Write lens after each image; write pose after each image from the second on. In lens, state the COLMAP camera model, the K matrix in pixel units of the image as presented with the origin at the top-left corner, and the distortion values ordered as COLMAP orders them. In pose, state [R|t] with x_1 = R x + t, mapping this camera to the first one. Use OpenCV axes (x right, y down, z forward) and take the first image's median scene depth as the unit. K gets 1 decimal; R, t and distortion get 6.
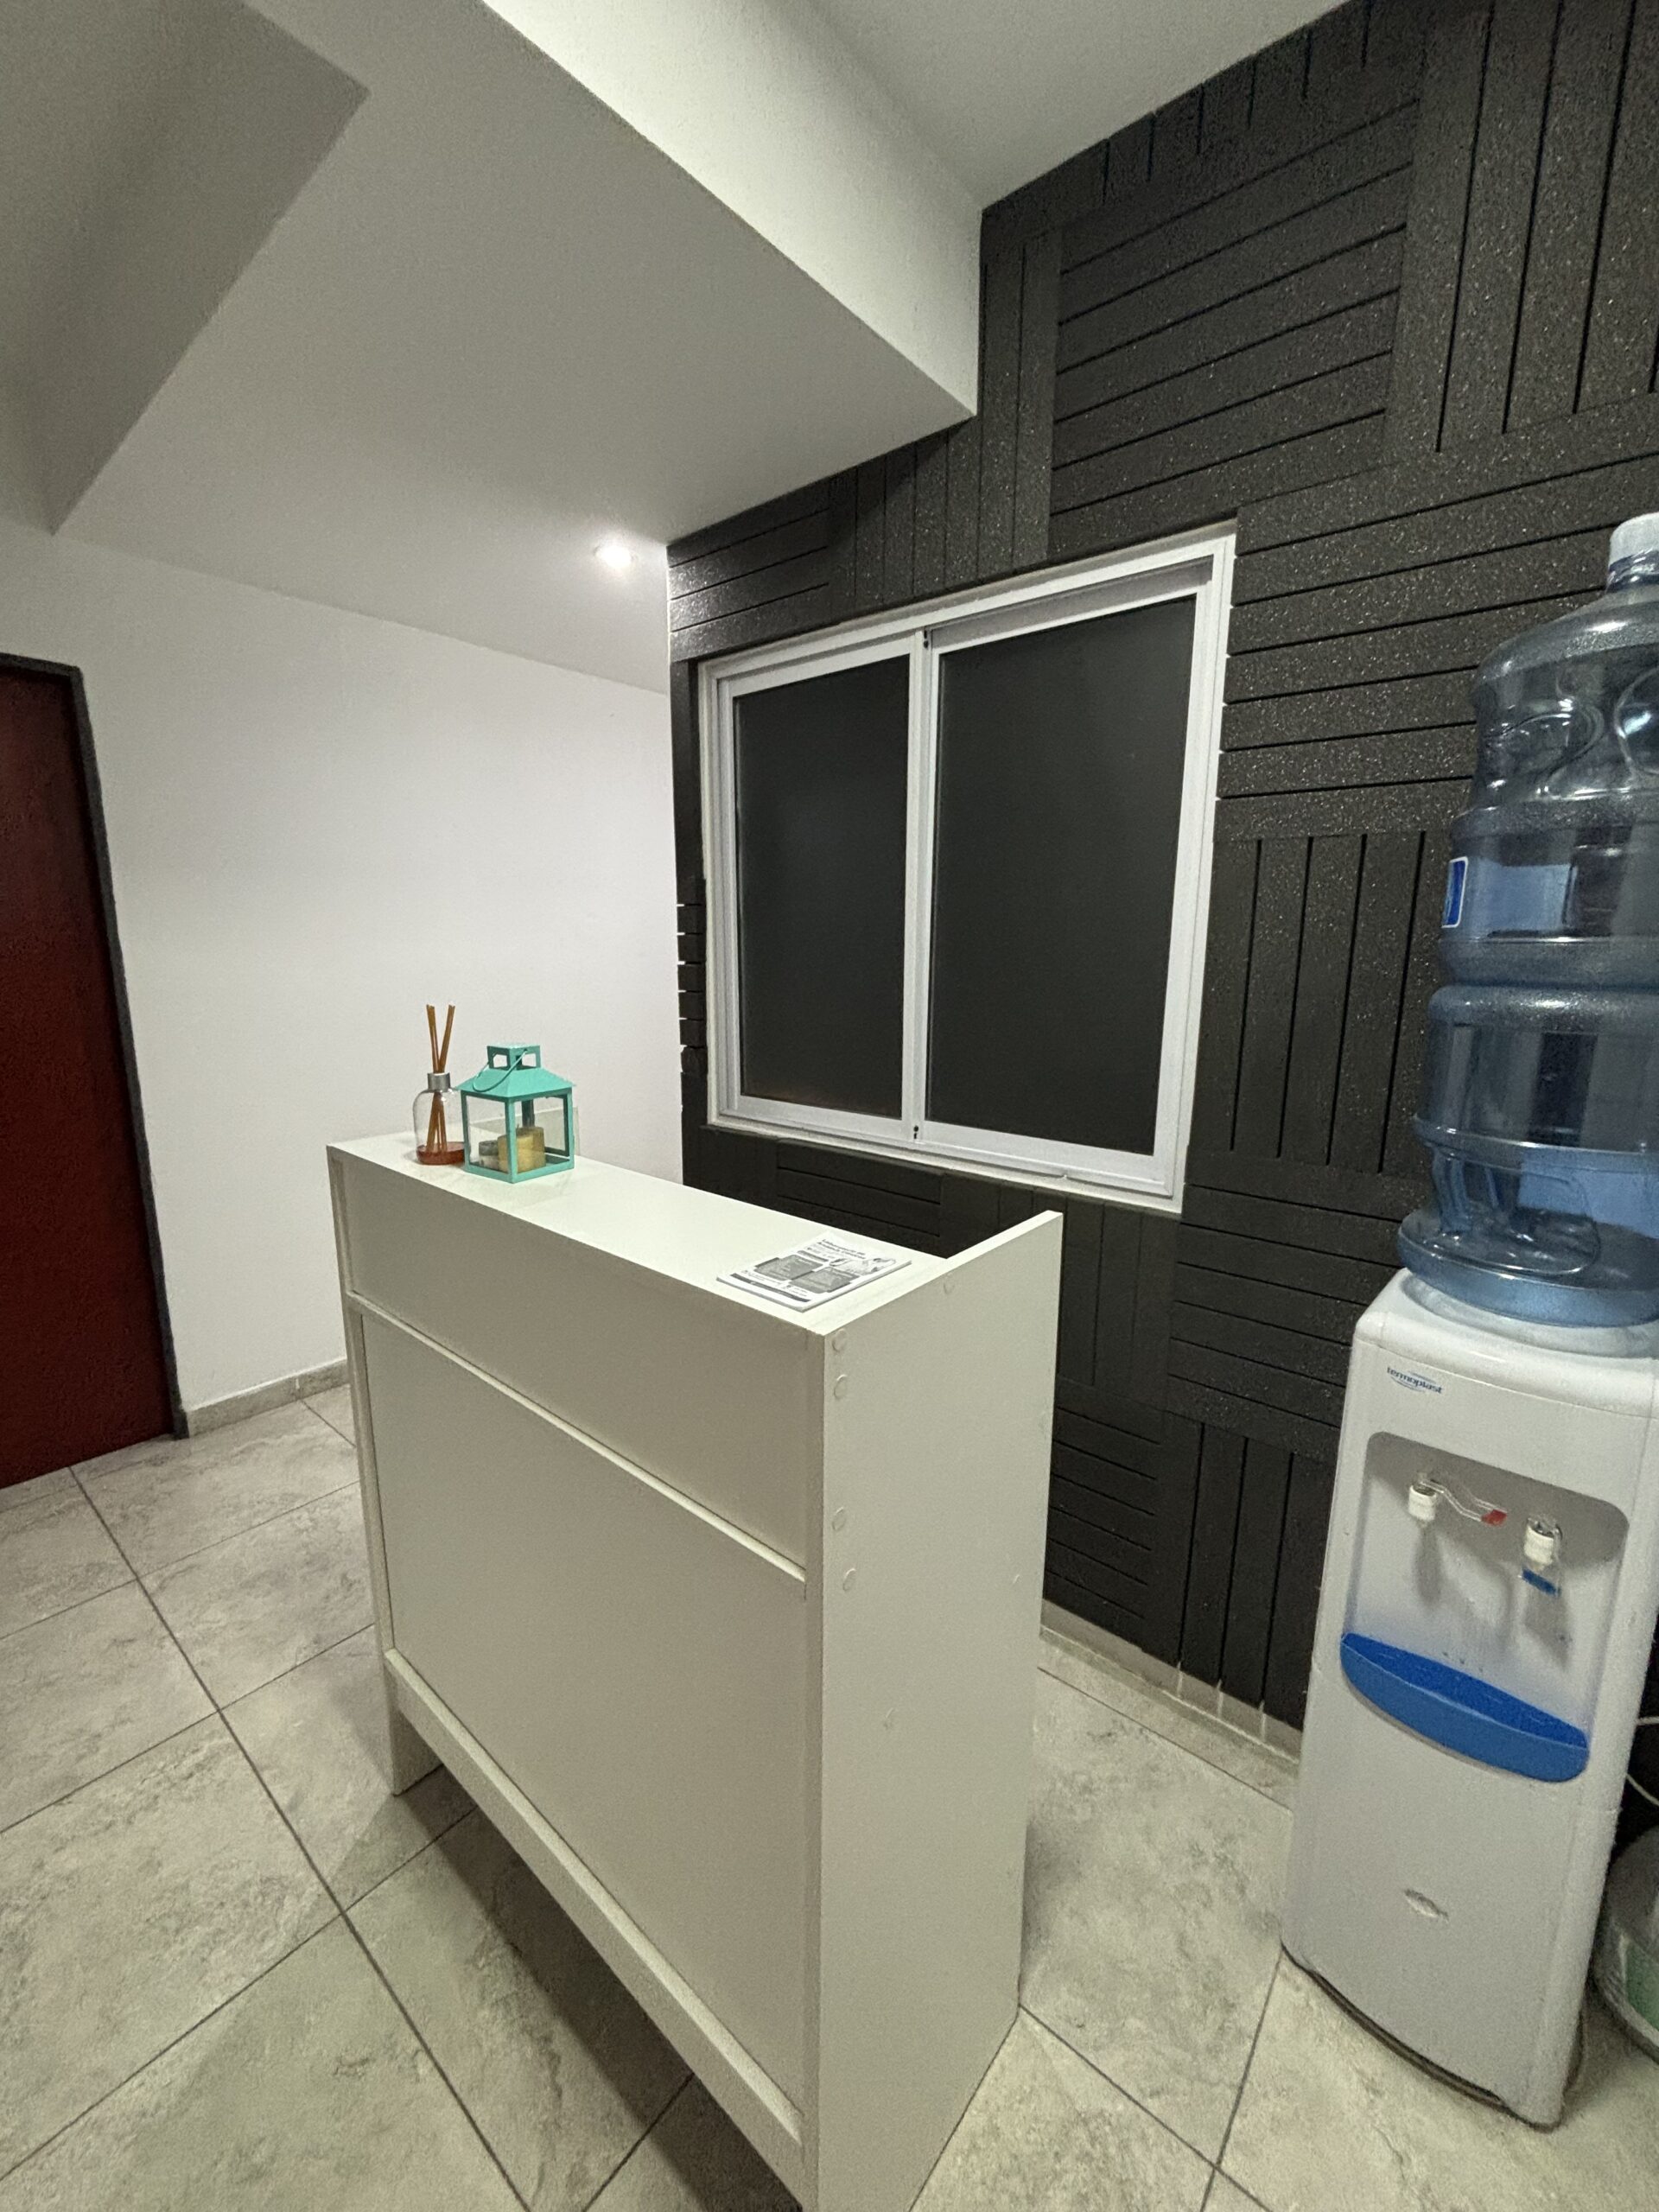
lens RADIAL K [[897.3, 0, 824.2], [0, 897.3, 1105.7], [0, 0, 1]] dist [0.002464, 0.000722]
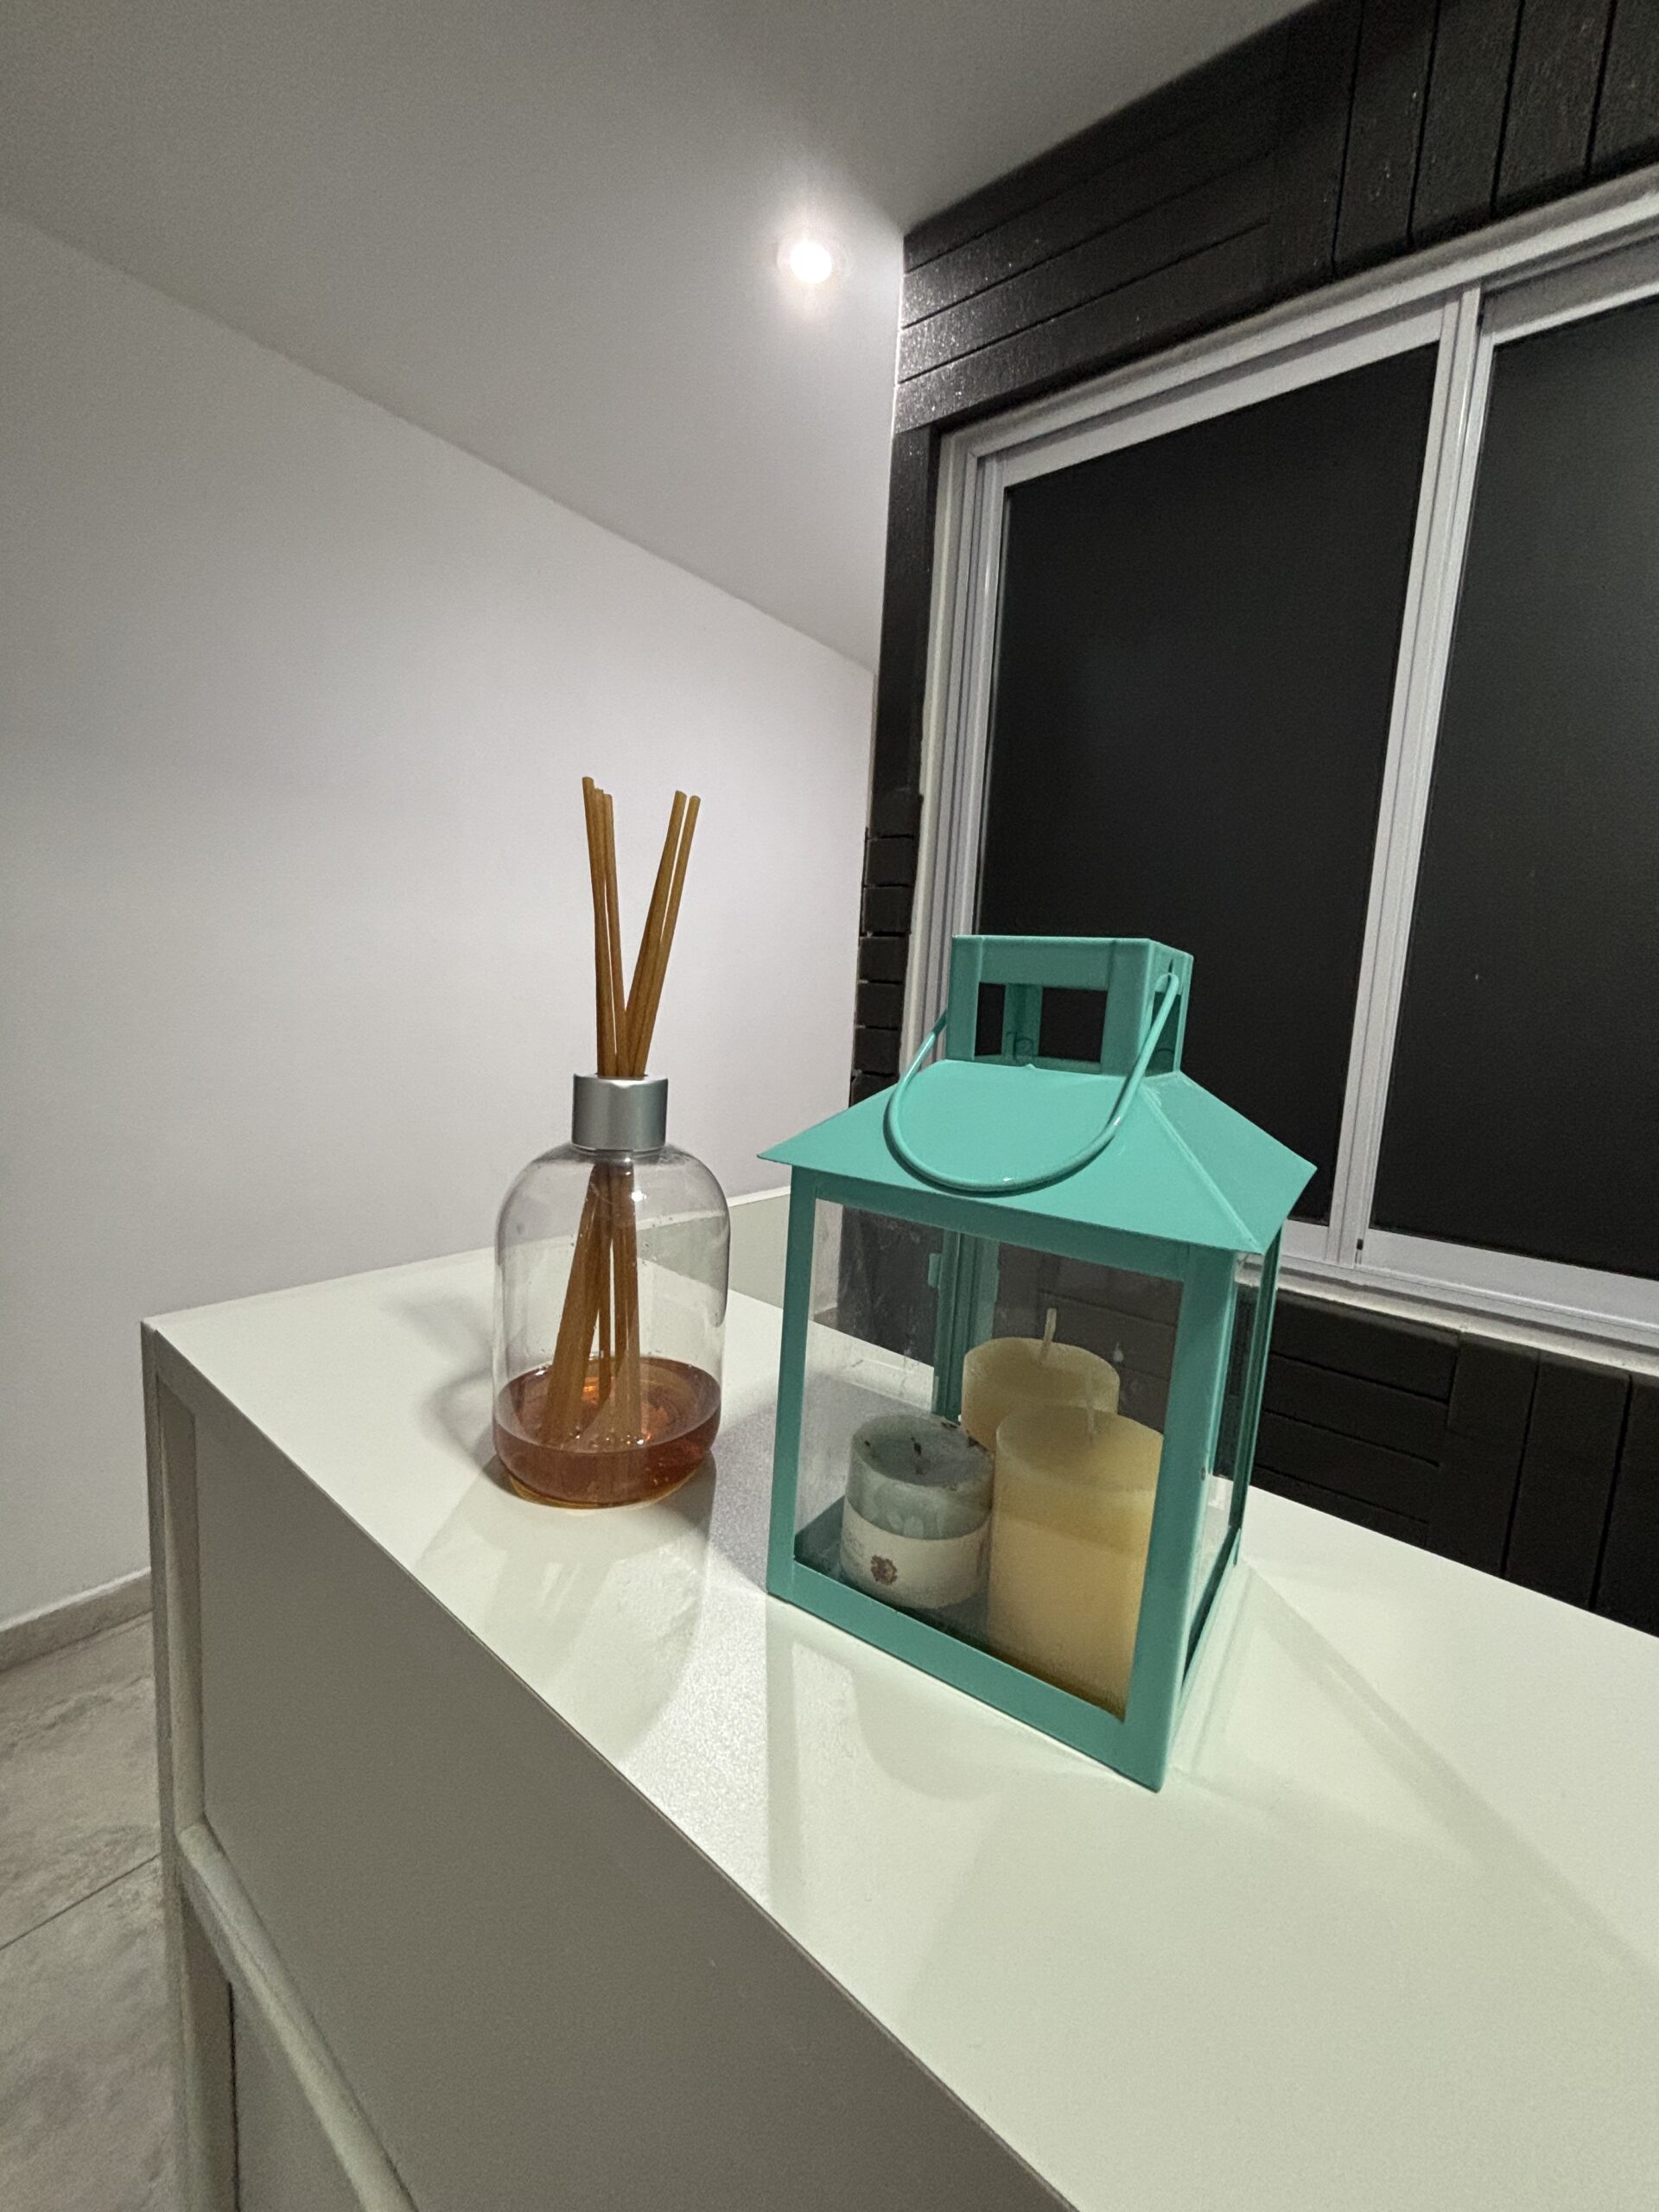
lens RADIAL K [[897.3, 0, 832.5], [0, 897.3, 1111.2], [0, 0, 1]] dist [0.002464, 0.000722]
pose [[0.998069, 0.049998, 0.036853, -0.224825], [-0.048136, 0.997600, -0.049774, -0.011243], [-0.039254, 0.047904, 0.998080, 0.451630]]
